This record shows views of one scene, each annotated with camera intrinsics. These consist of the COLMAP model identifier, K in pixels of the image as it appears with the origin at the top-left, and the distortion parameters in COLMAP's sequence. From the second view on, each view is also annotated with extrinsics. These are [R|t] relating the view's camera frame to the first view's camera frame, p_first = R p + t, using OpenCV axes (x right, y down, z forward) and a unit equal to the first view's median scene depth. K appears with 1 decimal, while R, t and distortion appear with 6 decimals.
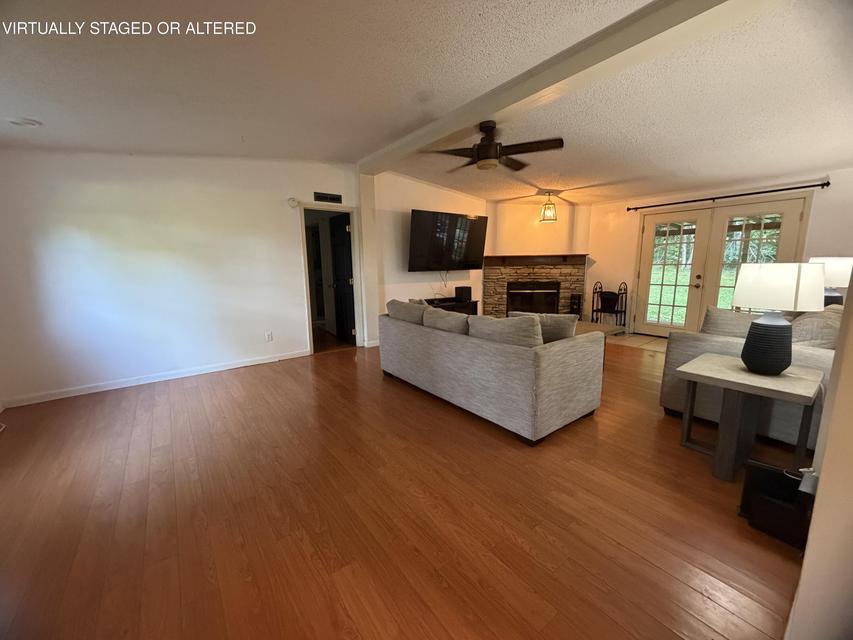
lens RADIAL K [[342.2, 0, 427.0], [0, 342.2, 320.2], [0, 0, 1]] dist [-0.000825, 0.000273]
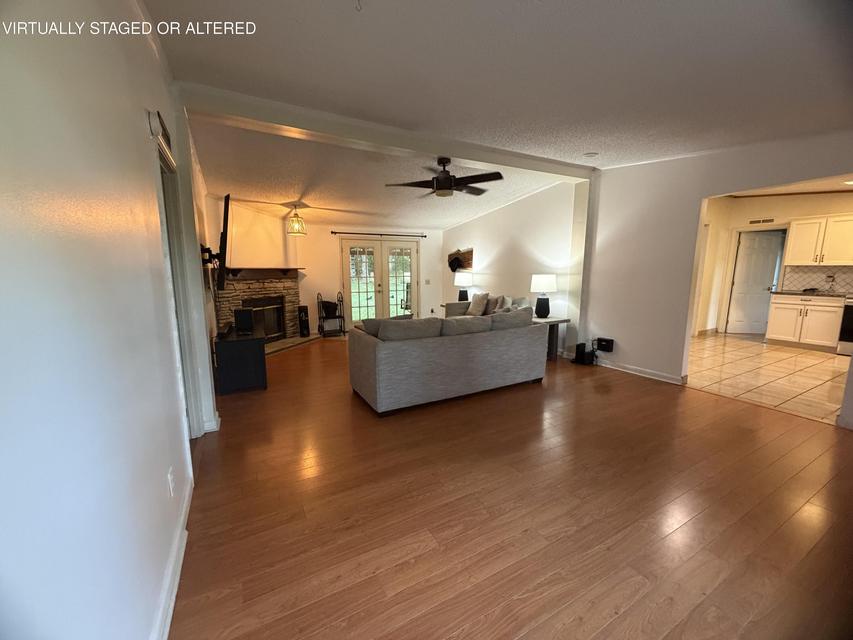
lens RADIAL K [[342.2, 0, 426.3], [0, 342.2, 321.4], [0, 0, 1]] dist [-0.000825, 0.000273]
pose [[0.165871, -0.130857, 0.977427, -0.560119], [0.167593, 0.980479, 0.102825, -0.078646], [-0.971802, 0.146755, 0.184564, 0.471808]]
